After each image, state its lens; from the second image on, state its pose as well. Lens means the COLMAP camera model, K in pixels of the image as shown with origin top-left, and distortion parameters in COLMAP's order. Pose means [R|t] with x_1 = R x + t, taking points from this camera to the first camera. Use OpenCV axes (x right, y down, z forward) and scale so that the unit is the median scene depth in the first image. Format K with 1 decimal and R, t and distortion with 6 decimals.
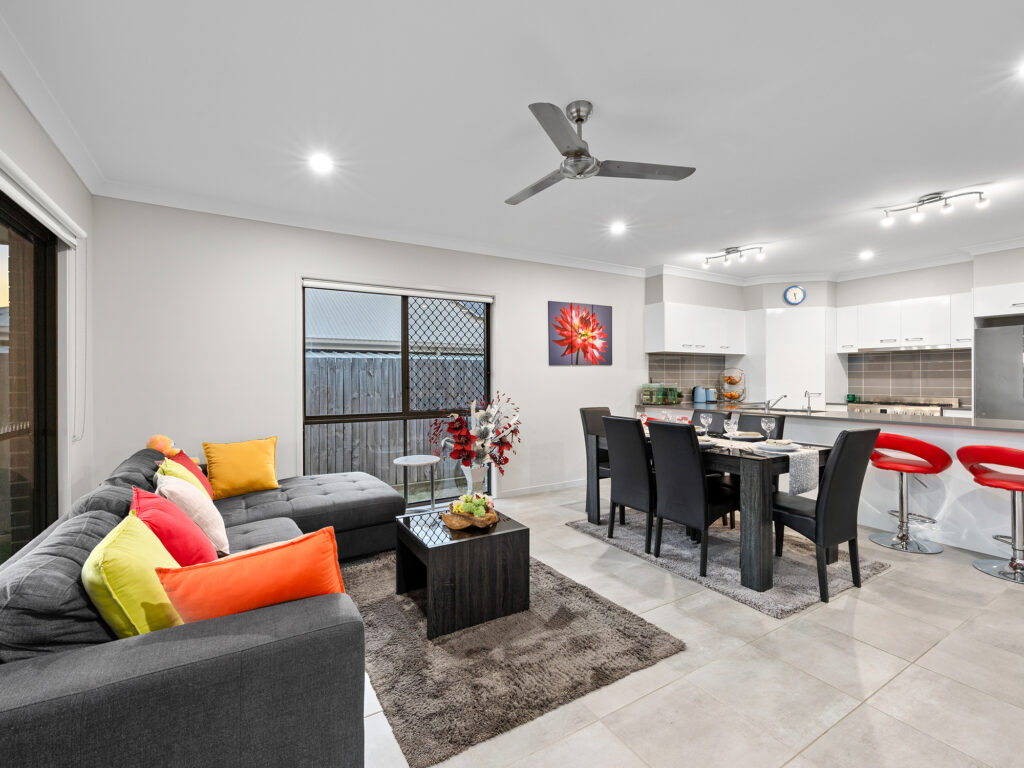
lens RADIAL K [[461.4, 0, 504.5], [0, 461.4, 379.6], [0, 0, 1]] dist [-0.022632, 0.004838]
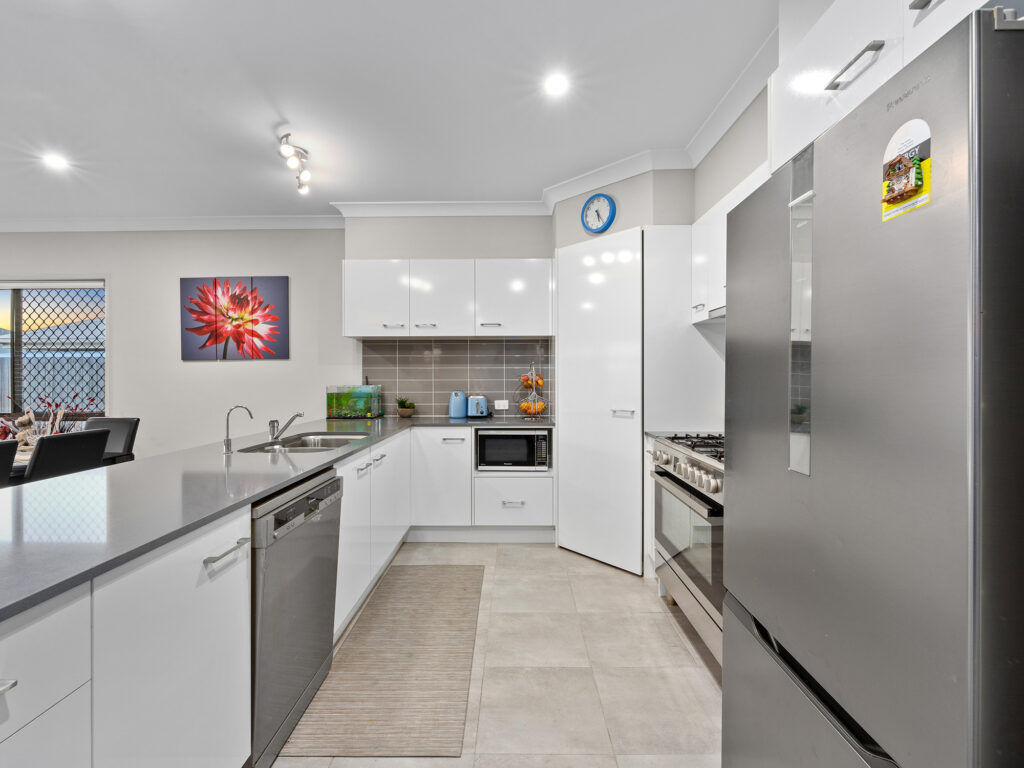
lens RADIAL K [[461.4, 0, 517.5], [0, 461.4, 375.0], [0, 0, 1]] dist [-0.022632, 0.004838]
pose [[0.868306, 0.004659, -0.496007, 1.111697], [-0.001940, 0.999980, 0.005997, -0.014543], [0.496025, -0.004245, 0.868298, 0.701905]]
